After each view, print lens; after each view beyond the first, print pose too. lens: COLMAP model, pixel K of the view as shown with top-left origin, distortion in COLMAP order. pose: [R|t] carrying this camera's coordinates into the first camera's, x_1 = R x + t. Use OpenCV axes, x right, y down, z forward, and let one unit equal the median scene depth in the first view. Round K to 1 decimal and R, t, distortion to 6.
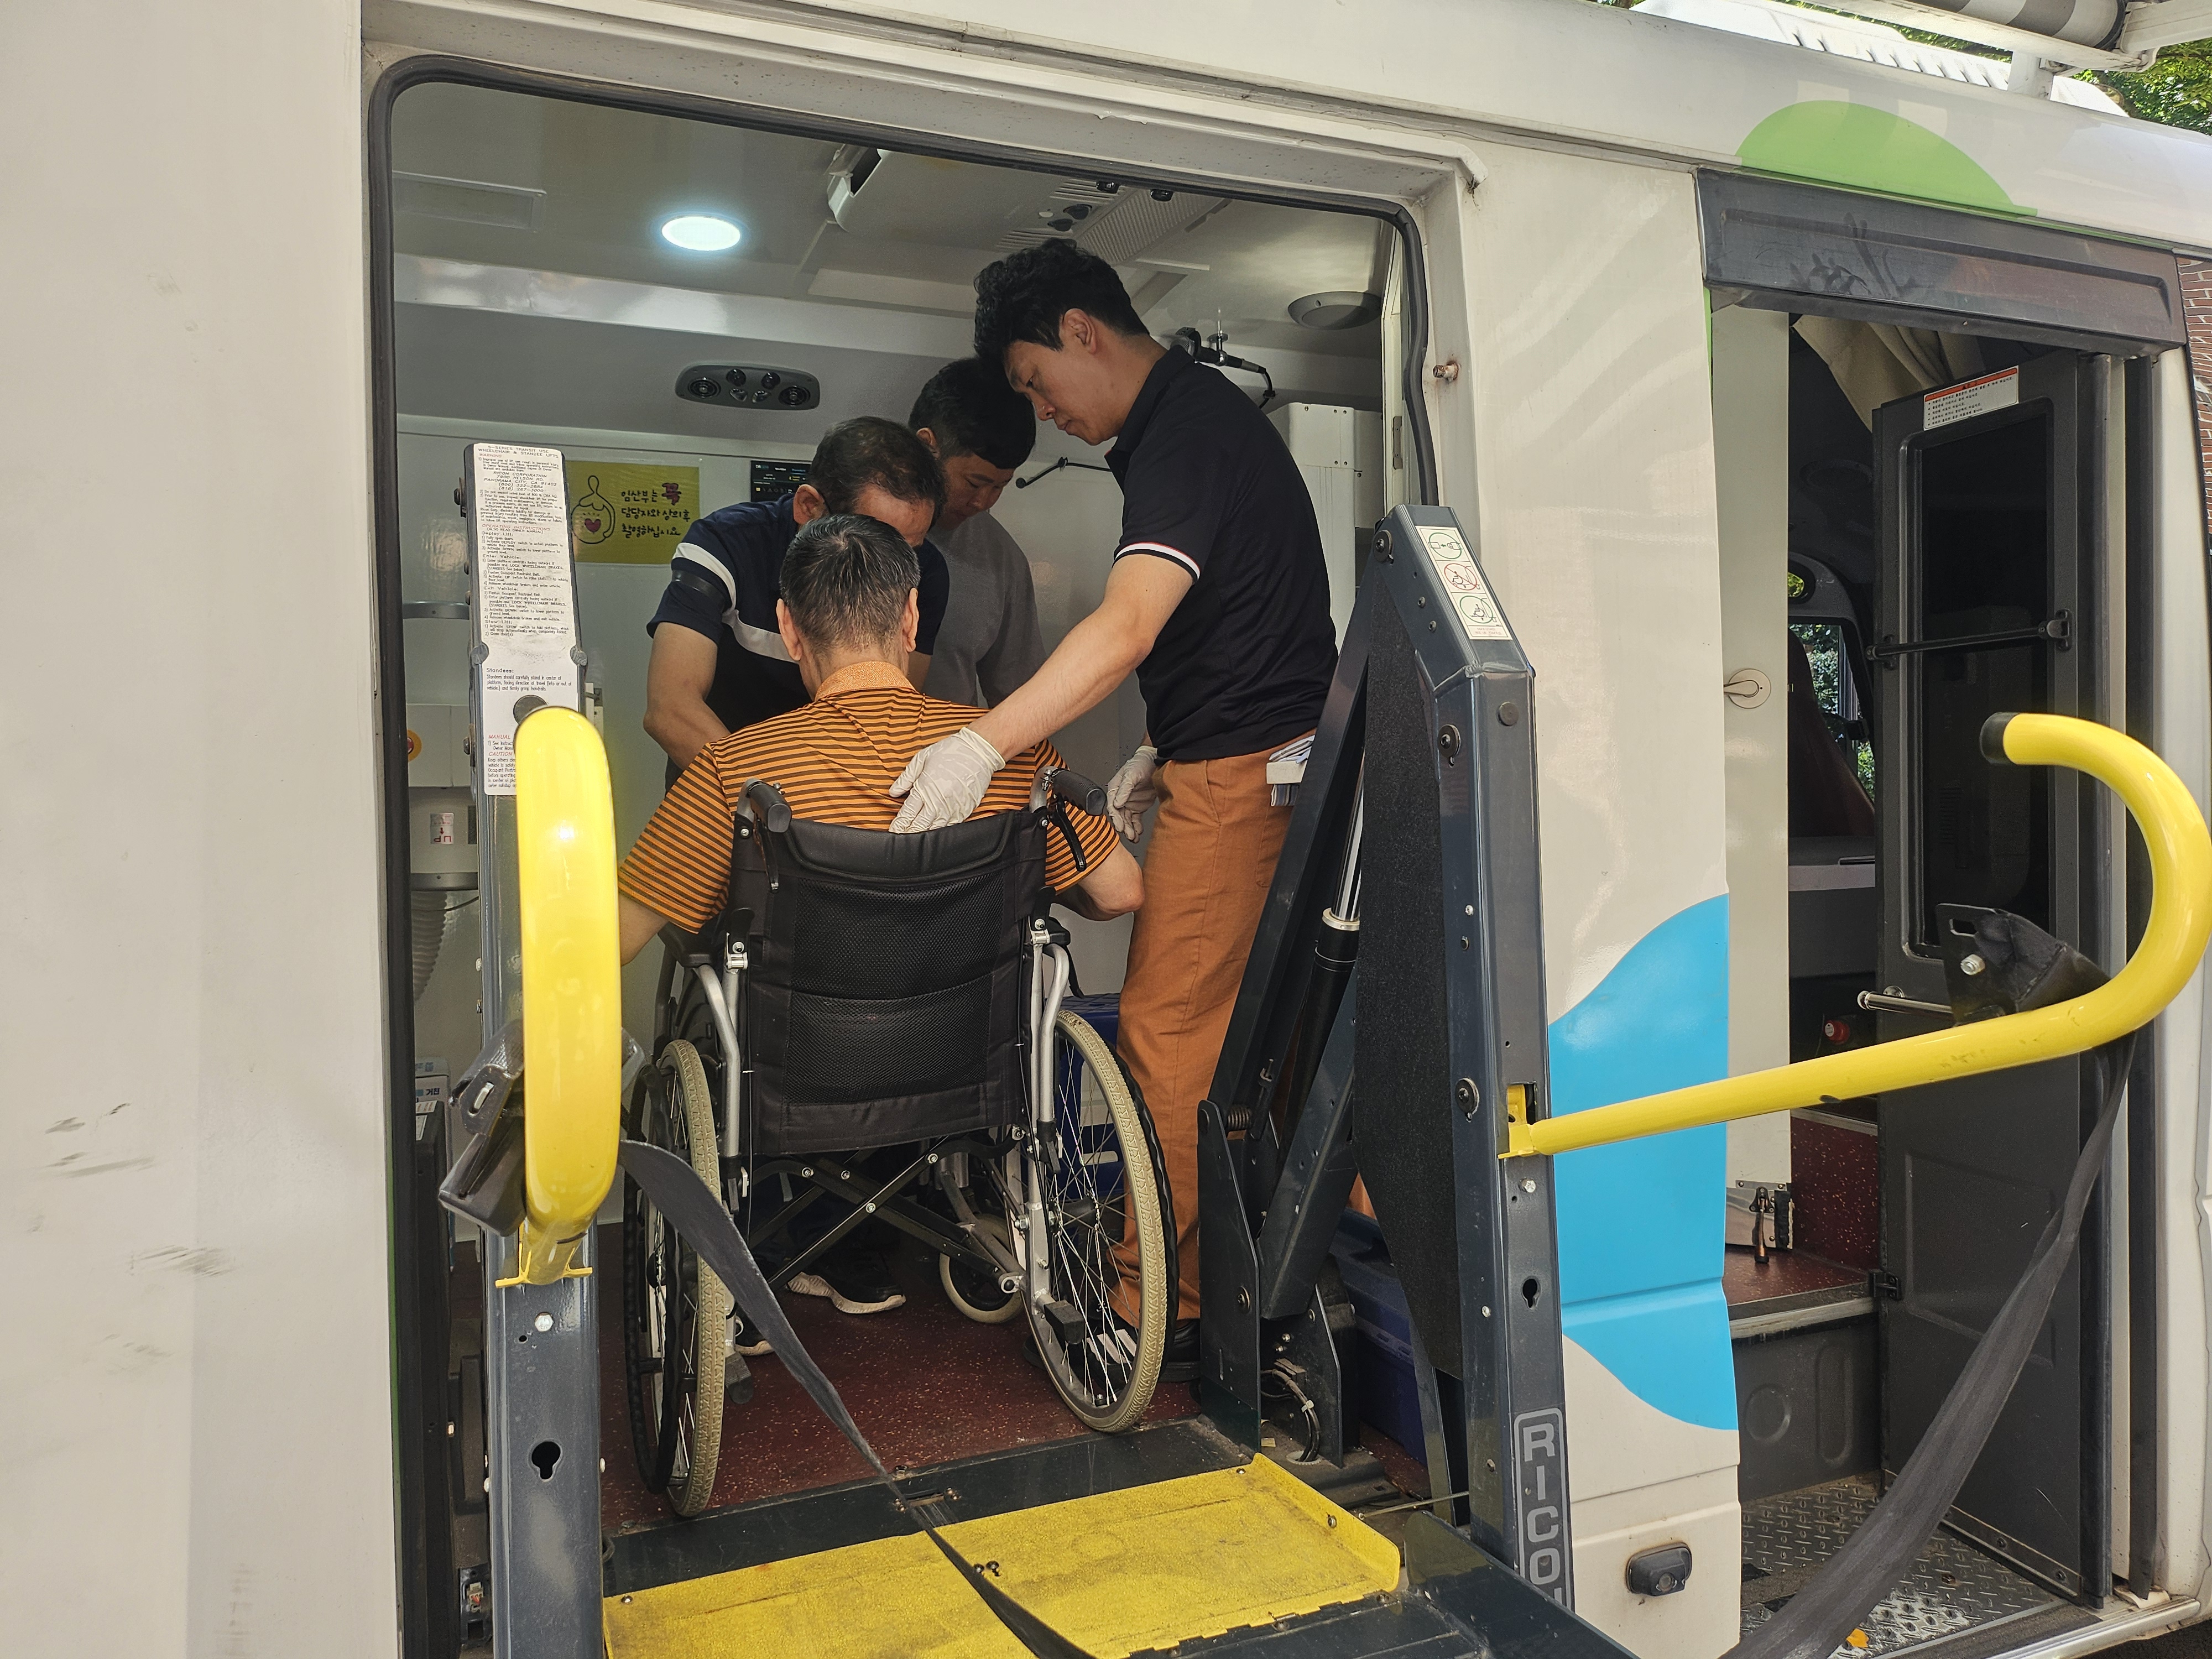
lens RADIAL K [[1560.7, 0, 1113.8], [0, 1560.7, 799.8], [0, 0, 1]] dist [0.080913, -0.092634]
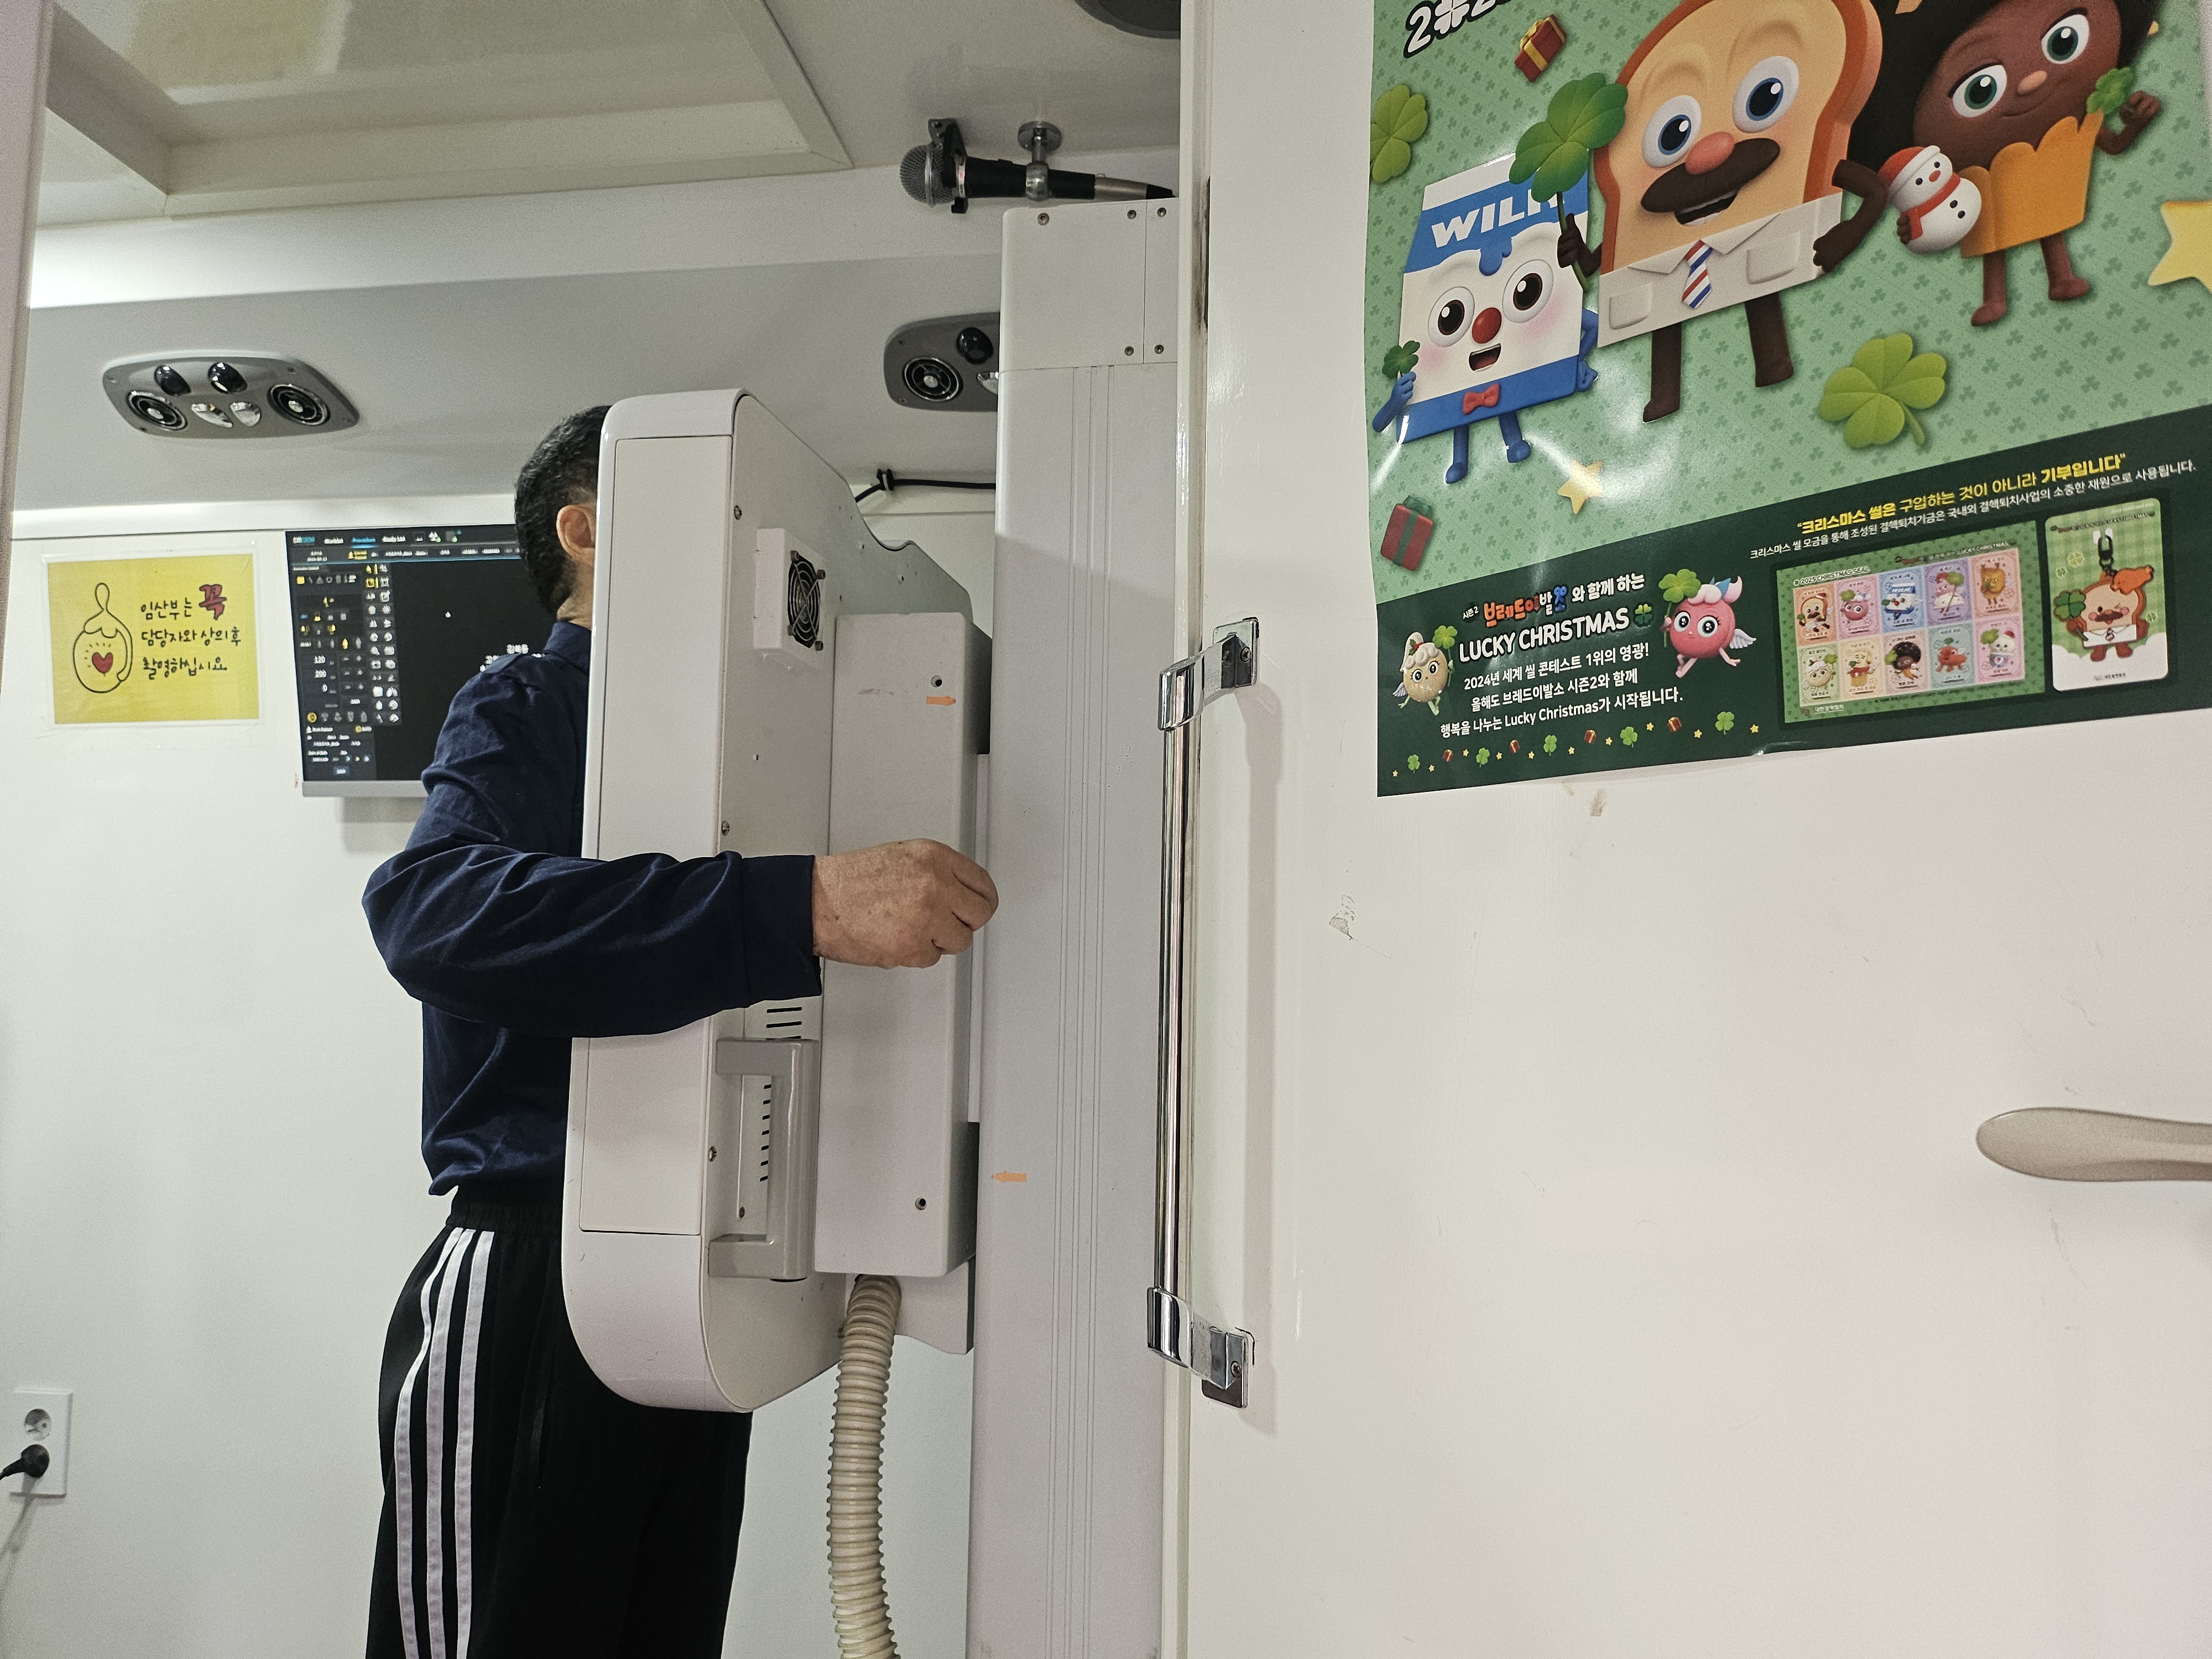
lens RADIAL K [[1560.7, 0, 1113.8], [0, 1560.7, 799.8], [0, 0, 1]] dist [0.080913, -0.092634]
pose [[0.836880, -0.021200, -0.546976, 0.332306], [-0.036972, 0.994779, -0.095125, -0.076638], [0.546137, 0.099831, 0.831726, 0.702360]]
